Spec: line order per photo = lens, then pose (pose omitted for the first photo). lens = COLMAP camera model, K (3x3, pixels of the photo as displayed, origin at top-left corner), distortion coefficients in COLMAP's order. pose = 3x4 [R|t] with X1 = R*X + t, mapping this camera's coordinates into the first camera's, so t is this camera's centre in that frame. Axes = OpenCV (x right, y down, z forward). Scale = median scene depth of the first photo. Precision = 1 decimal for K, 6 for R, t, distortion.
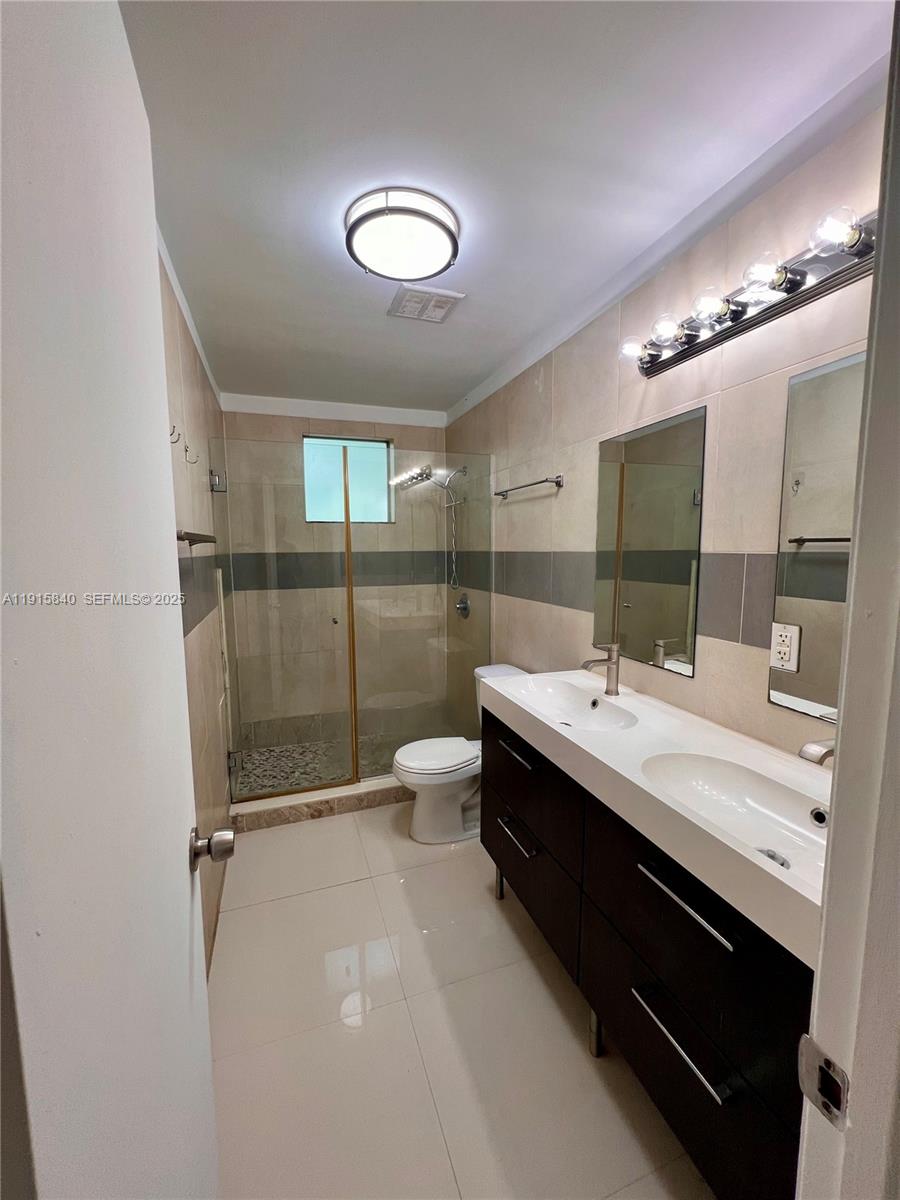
lens RADIAL K [[479.0, 0, 451.6], [0, 479.0, 602.6], [0, 0, 1]] dist [-0.001049, 0.000272]
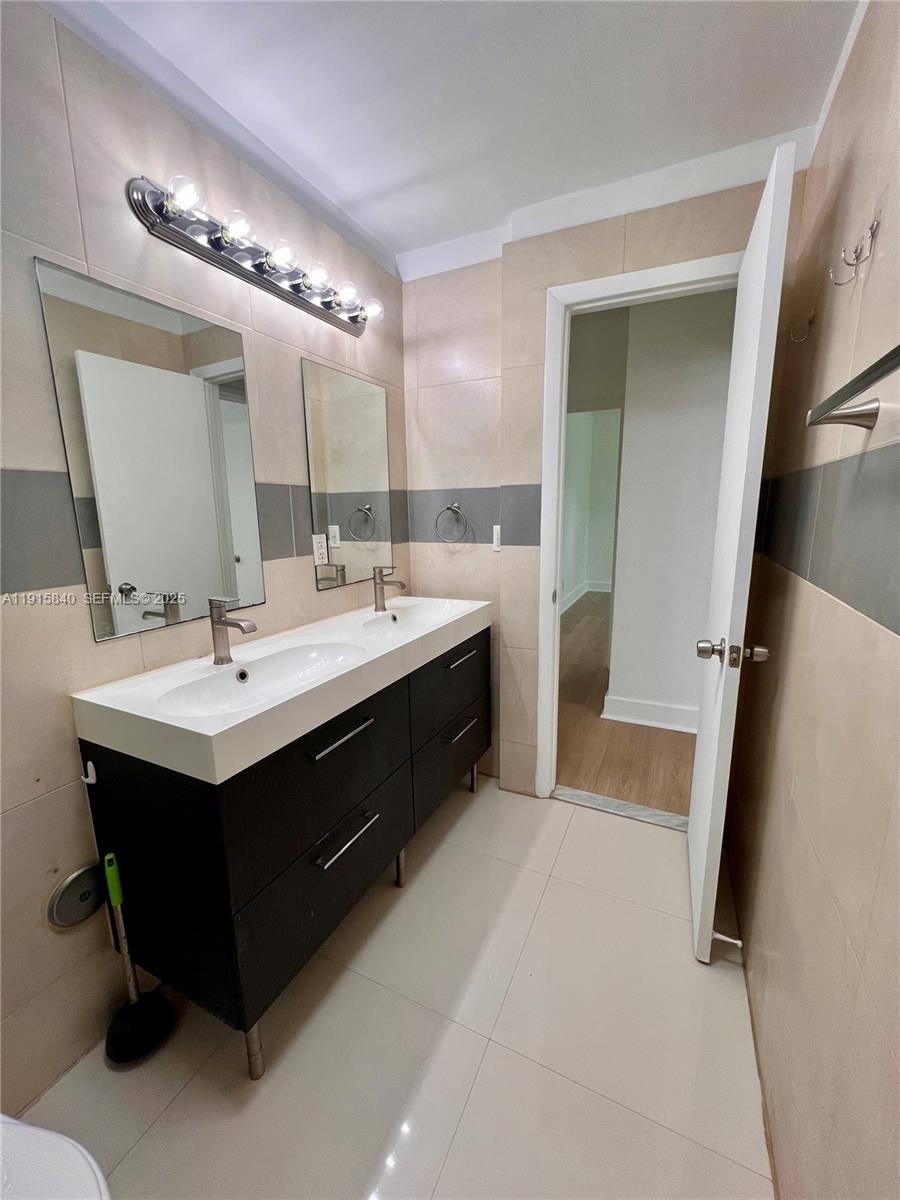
lens RADIAL K [[479.0, 0, 452.0], [0, 479.0, 601.6], [0, 0, 1]] dist [-0.001049, 0.000272]
pose [[-0.708883, -0.120125, 0.695021, -0.603660], [0.090768, 0.961660, 0.258788, -0.094005], [-0.699461, 0.246536, -0.670802, 1.638143]]
